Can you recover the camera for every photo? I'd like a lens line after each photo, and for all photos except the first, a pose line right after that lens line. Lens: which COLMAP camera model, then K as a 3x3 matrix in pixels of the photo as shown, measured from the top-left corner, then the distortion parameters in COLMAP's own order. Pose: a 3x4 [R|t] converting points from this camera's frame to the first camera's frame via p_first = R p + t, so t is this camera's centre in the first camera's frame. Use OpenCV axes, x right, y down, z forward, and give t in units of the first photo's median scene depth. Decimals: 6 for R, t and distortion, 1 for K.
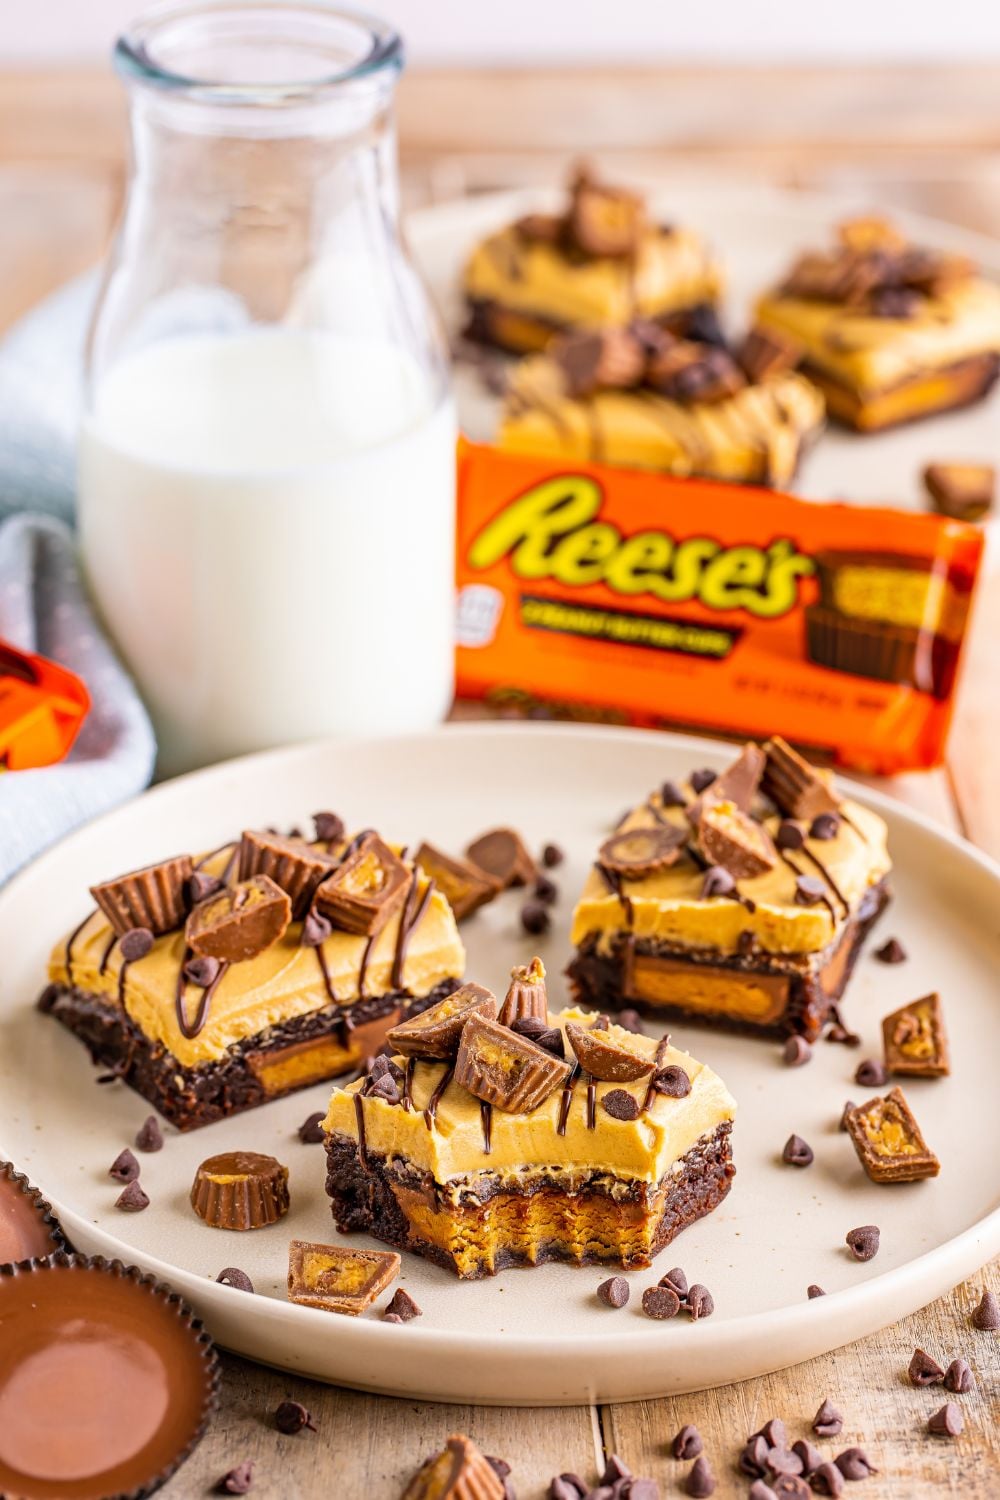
lens RADIAL K [[4781.8, 0, 500.0], [0, 4781.8, 750.0], [0, 0, 1]] dist [0.038496, -1.638735]
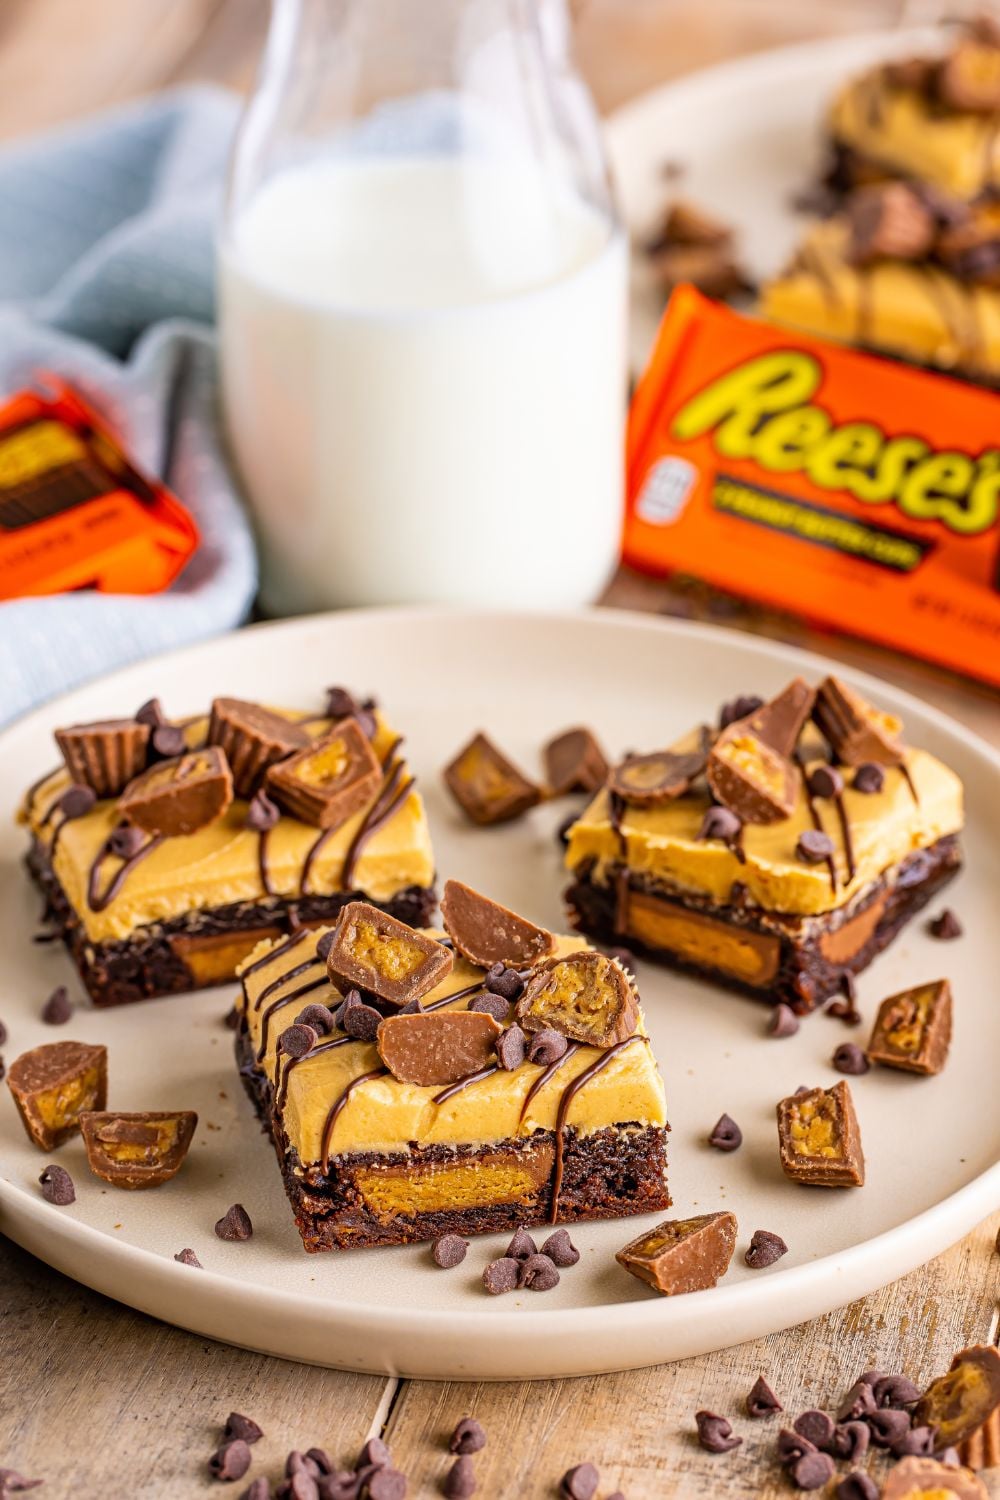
lens RADIAL K [[4943.0, 0, 501.4], [0, 4943.0, 607.3], [0, 0, 1]] dist [0.085217, -2.677516]
pose [[0.961483, 0.131530, -0.241352, 0.226558], [-0.126526, 0.991303, 0.036185, -0.041679], [0.244013, -0.004254, 0.969763, 0.081667]]
